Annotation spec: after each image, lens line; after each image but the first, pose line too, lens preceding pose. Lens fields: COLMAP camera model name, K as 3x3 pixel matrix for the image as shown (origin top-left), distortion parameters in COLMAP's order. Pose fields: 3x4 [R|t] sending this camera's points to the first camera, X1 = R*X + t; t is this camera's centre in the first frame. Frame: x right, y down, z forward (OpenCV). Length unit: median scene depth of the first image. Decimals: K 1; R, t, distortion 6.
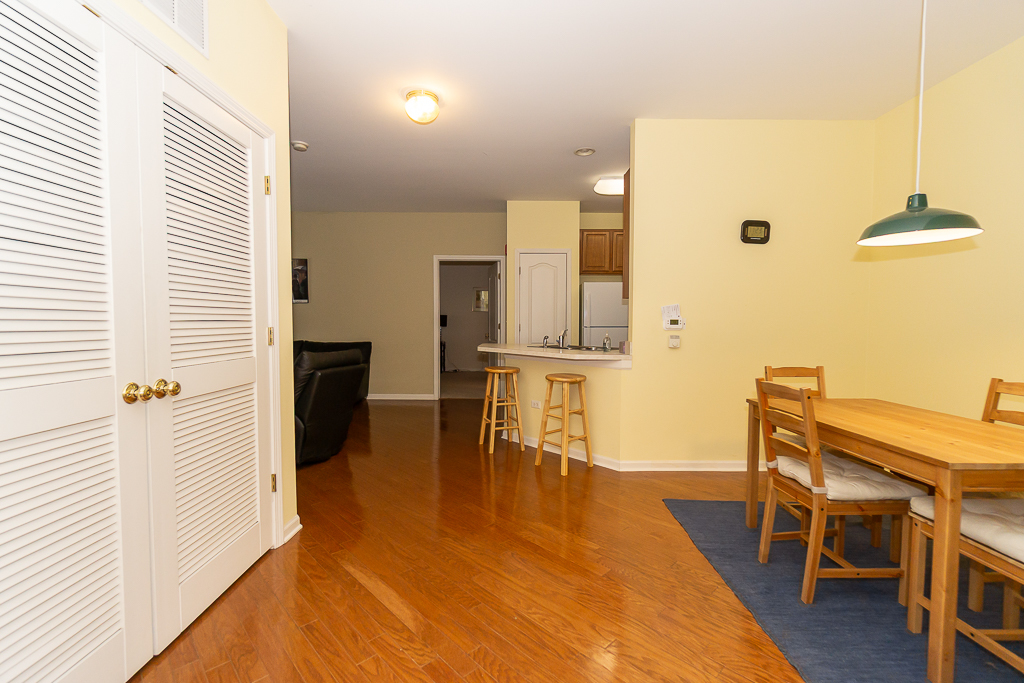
lens RADIAL K [[447.5, 0, 511.7], [0, 447.5, 342.3], [0, 0, 1]] dist [-0.000291, 0.001323]
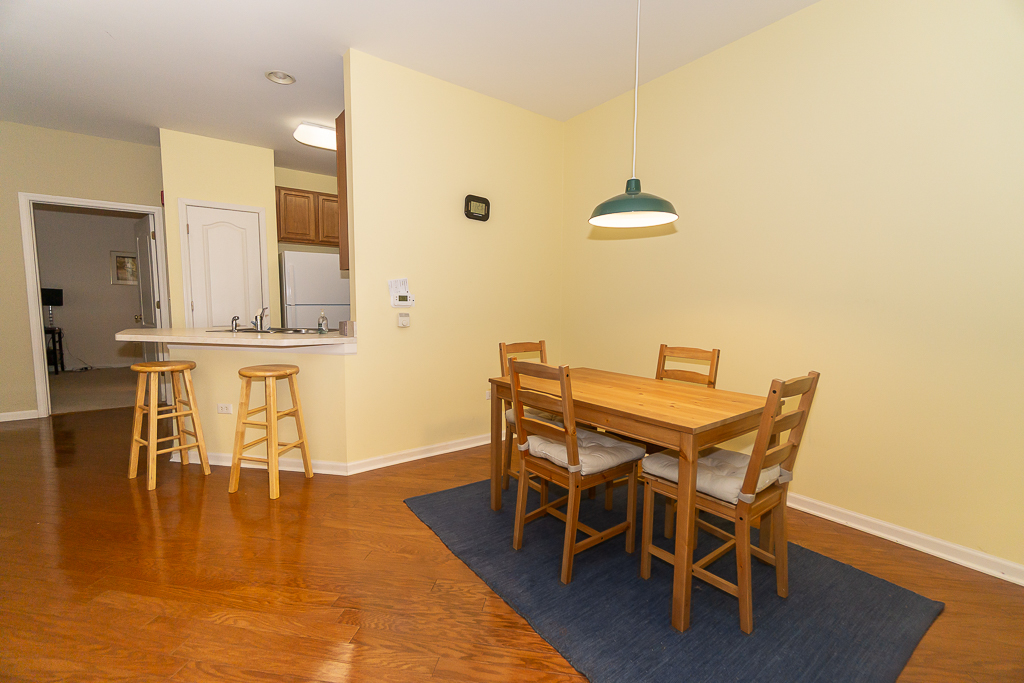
lens RADIAL K [[447.5, 0, 513.1], [0, 447.5, 343.3], [0, 0, 1]] dist [-0.000291, 0.001323]
pose [[0.804086, -0.051023, 0.592320, 0.004982], [0.022520, 0.998209, 0.055416, -0.000283], [-0.594087, -0.031220, 0.803795, 0.145451]]
